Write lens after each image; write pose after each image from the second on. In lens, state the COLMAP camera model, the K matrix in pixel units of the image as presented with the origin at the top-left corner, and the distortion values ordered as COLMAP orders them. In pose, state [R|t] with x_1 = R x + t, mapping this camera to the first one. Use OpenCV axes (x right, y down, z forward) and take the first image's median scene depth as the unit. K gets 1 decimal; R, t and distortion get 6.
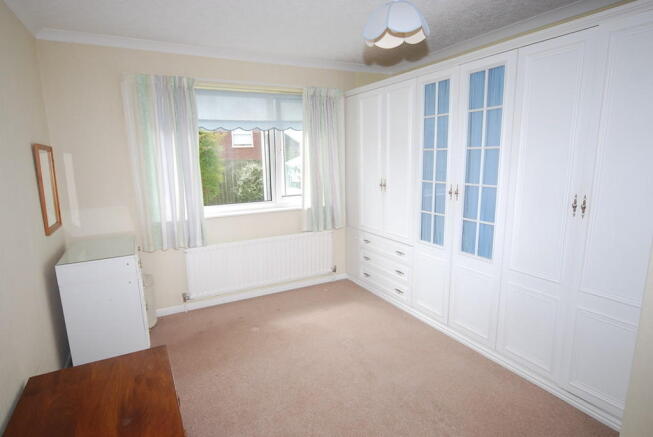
lens RADIAL K [[360.1, 0, 326.5], [0, 360.1, 218.5], [0, 0, 1]] dist [-0.002141, -0.002088]
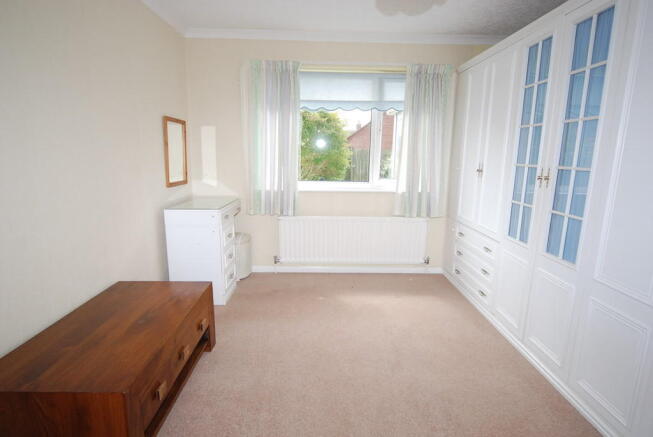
lens RADIAL K [[360.1, 0, 326.5], [0, 360.1, 218.5], [0, 0, 1]] dist [-0.002141, -0.002088]
pose [[0.893194, 0.115504, -0.434584, 0.228469], [-0.111528, 0.993154, 0.034741, 0.035813], [0.435622, 0.017438, 0.899961, 0.056912]]
